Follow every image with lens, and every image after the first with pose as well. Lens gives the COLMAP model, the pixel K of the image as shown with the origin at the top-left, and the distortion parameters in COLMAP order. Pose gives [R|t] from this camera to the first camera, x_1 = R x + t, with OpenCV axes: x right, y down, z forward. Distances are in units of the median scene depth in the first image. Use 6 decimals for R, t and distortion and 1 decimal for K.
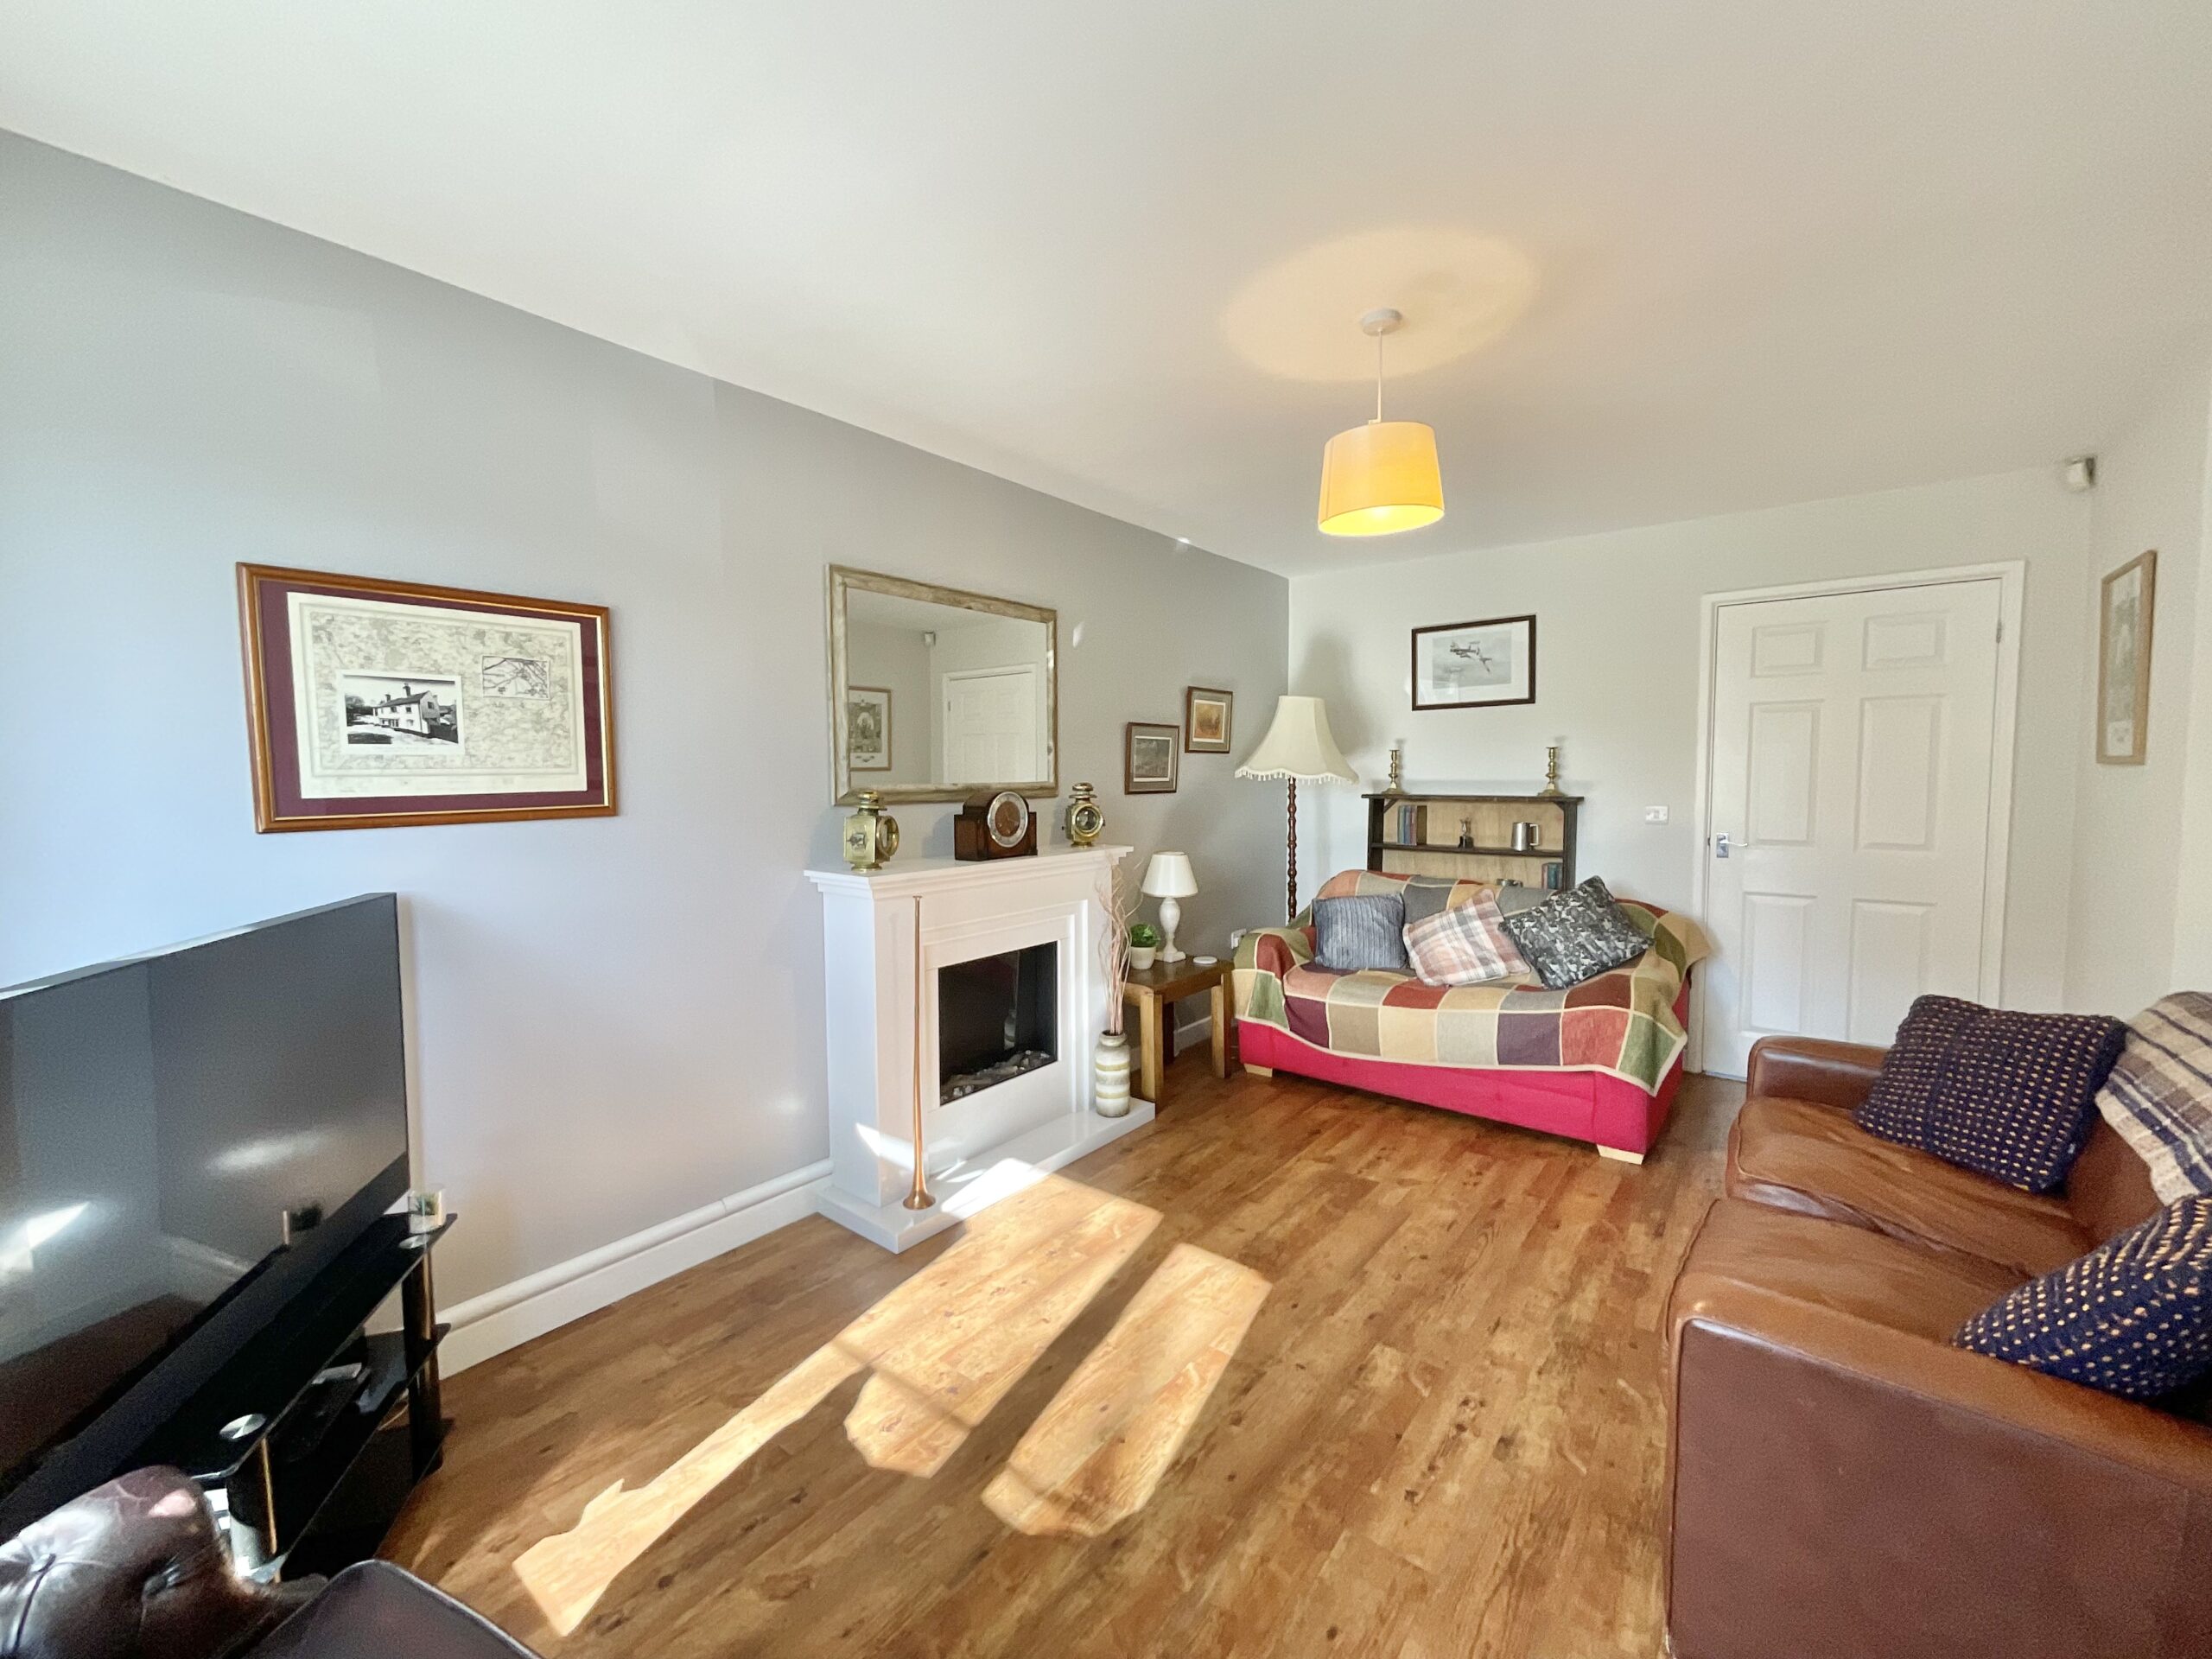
lens RADIAL K [[901.6, 0, 1103.0], [0, 901.6, 828.9], [0, 0, 1]] dist [-0.007609, 0.002833]
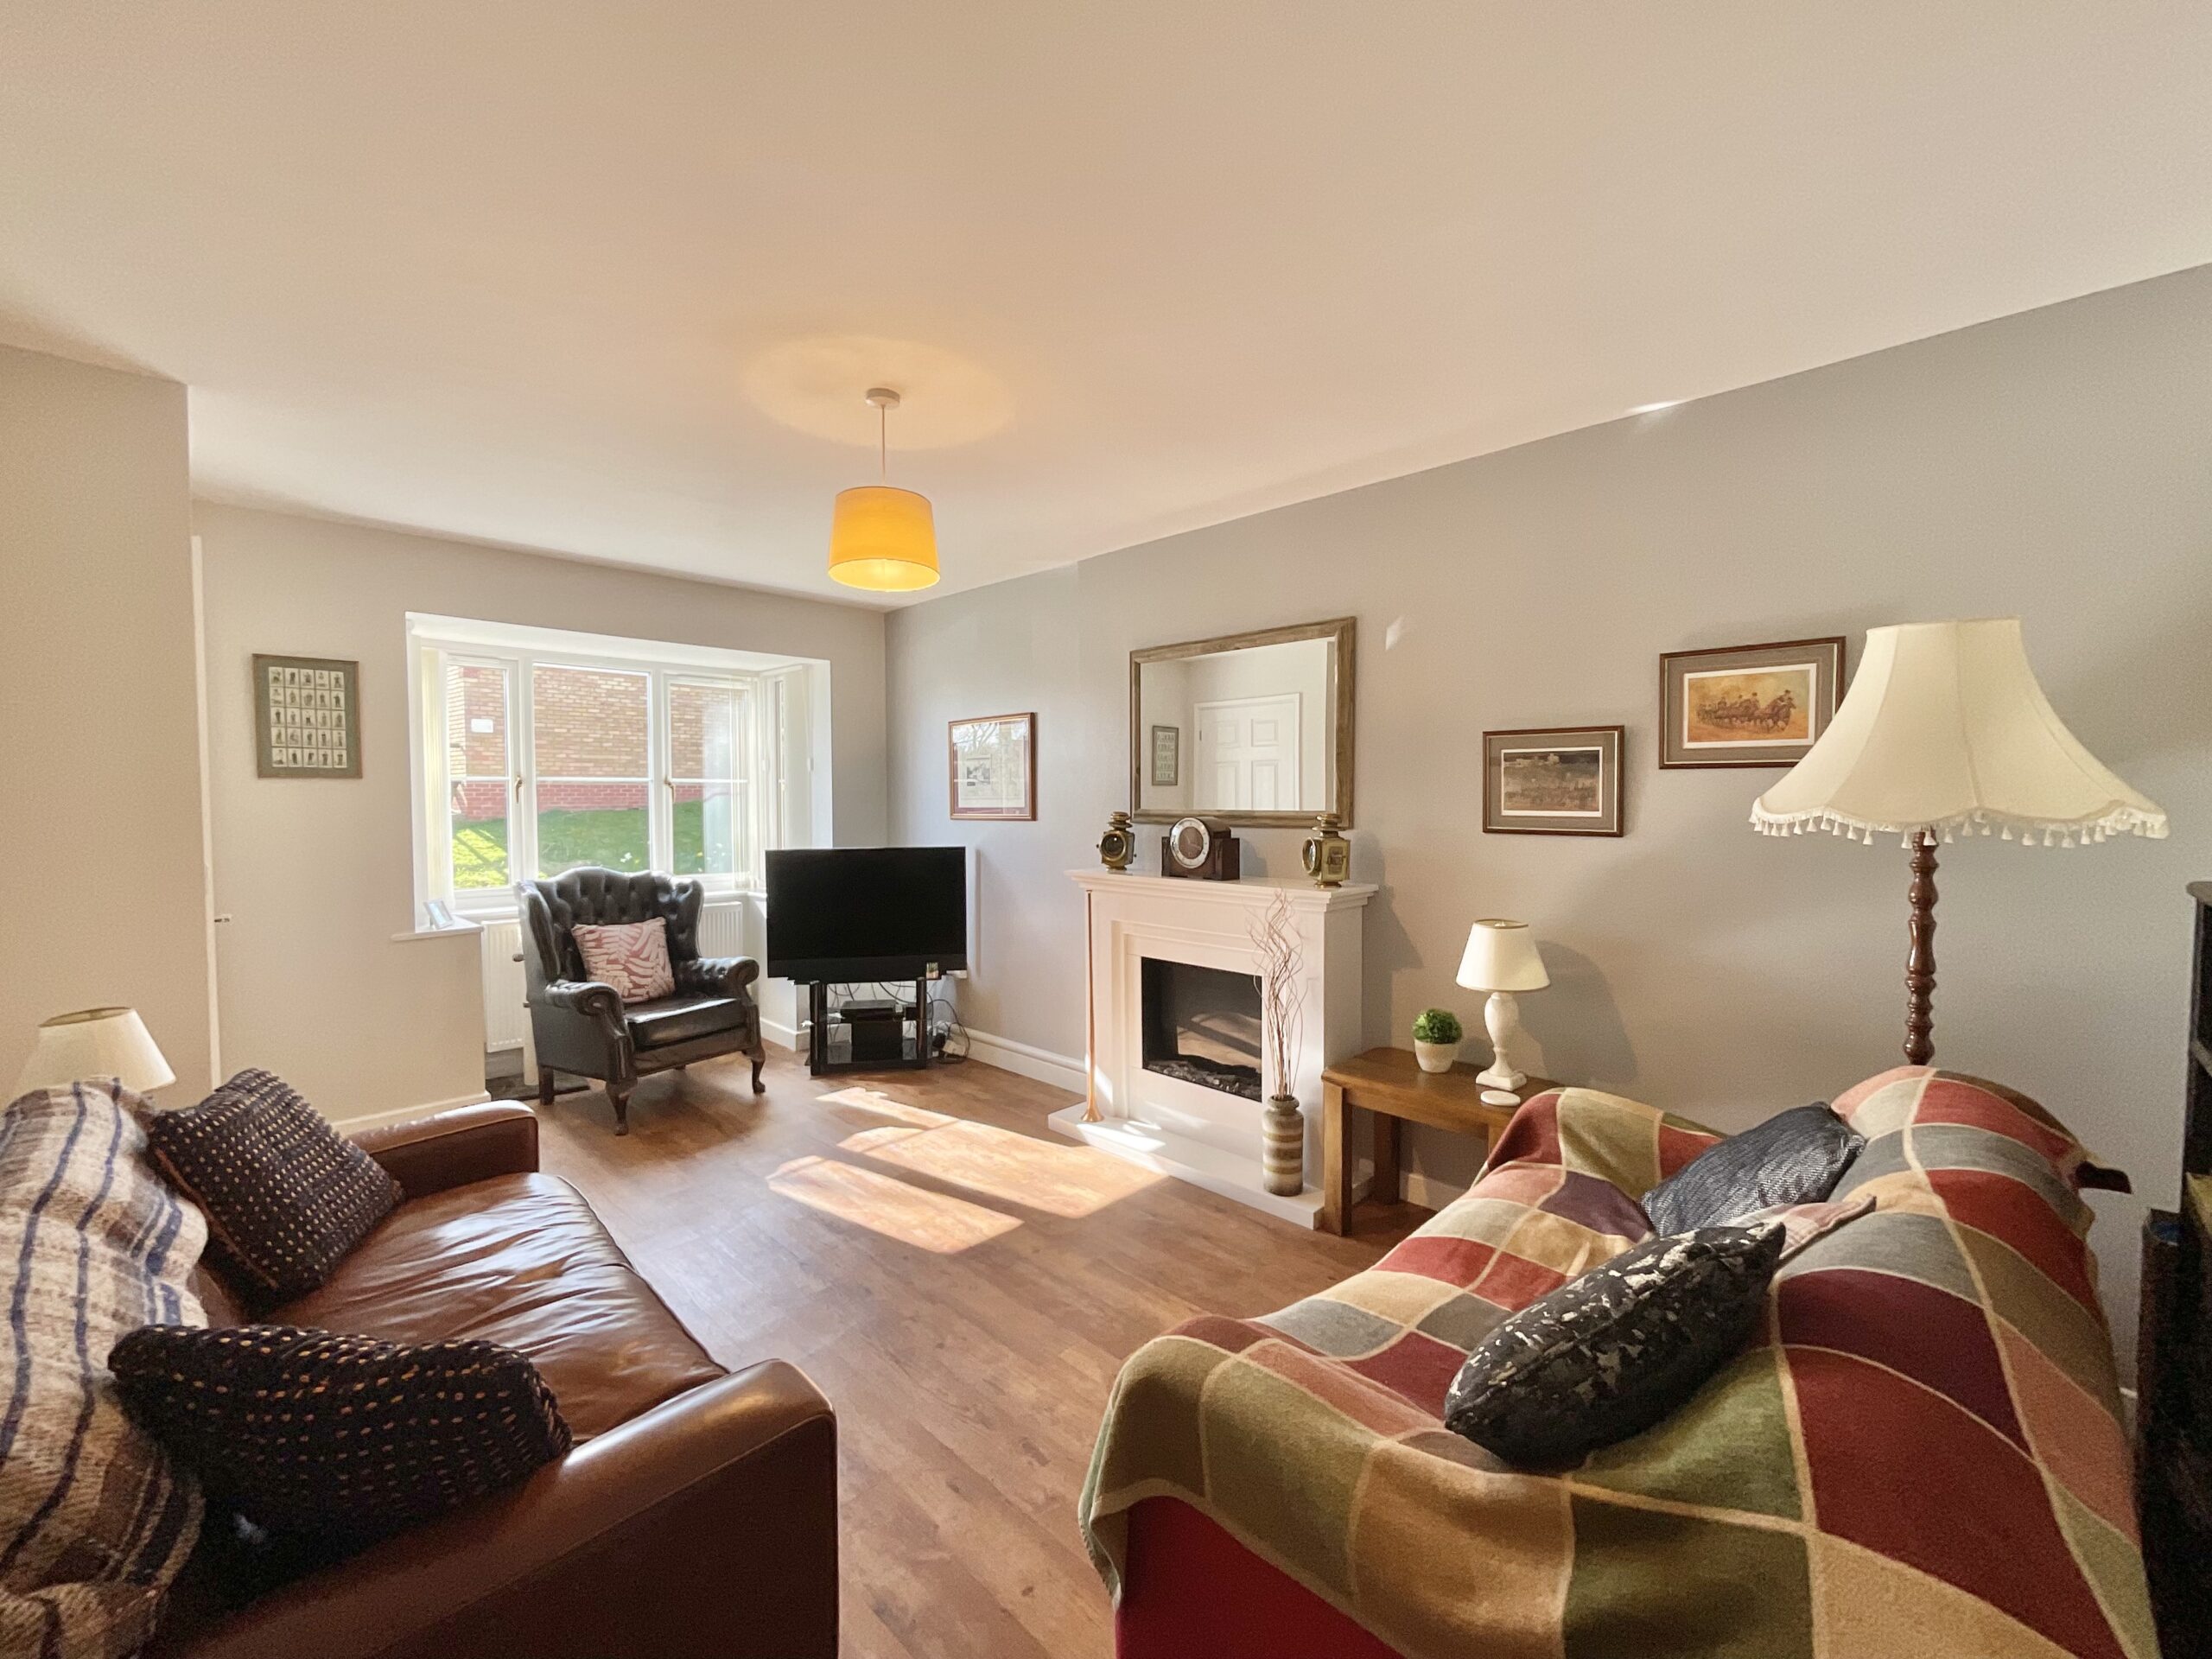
lens RADIAL K [[901.6, 0, 1102.9], [0, 901.6, 824.9], [0, 0, 1]] dist [-0.007609, 0.002833]
pose [[-0.101816, 0.039957, -0.994001, 1.140040], [-0.060006, 0.997127, 0.046229, -0.087662], [0.992992, 0.064352, -0.099125, 1.144627]]
